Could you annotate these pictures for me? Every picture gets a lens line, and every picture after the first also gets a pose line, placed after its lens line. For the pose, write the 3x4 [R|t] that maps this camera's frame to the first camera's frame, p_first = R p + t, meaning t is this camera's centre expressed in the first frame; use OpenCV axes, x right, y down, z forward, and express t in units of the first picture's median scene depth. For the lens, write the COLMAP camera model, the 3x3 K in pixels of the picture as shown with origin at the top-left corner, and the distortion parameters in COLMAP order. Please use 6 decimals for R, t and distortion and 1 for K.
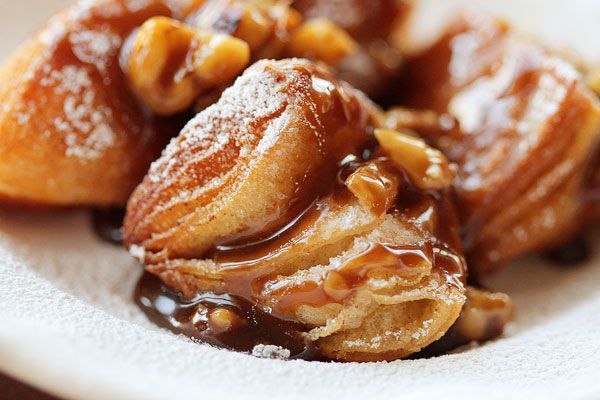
lens RADIAL K [[2870.8, 0, 300.0], [0, 2870.8, 200.0], [0, 0, 1]] dist [-0.280951, -5.279210]
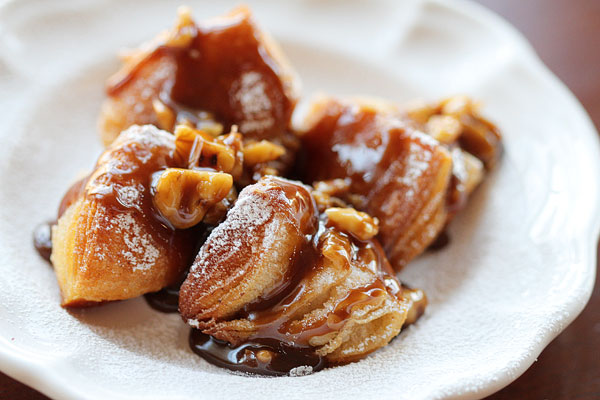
lens RADIAL K [[2870.8, 0, 300.0], [0, 2870.8, 200.0], [0, 0, 1]] dist [-0.280951, -5.279210]
pose [[0.955153, -0.231419, 0.184737, -0.275272], [0.202739, 0.965802, 0.161625, -0.287108], [-0.215823, -0.116923, 0.969407, -0.507422]]
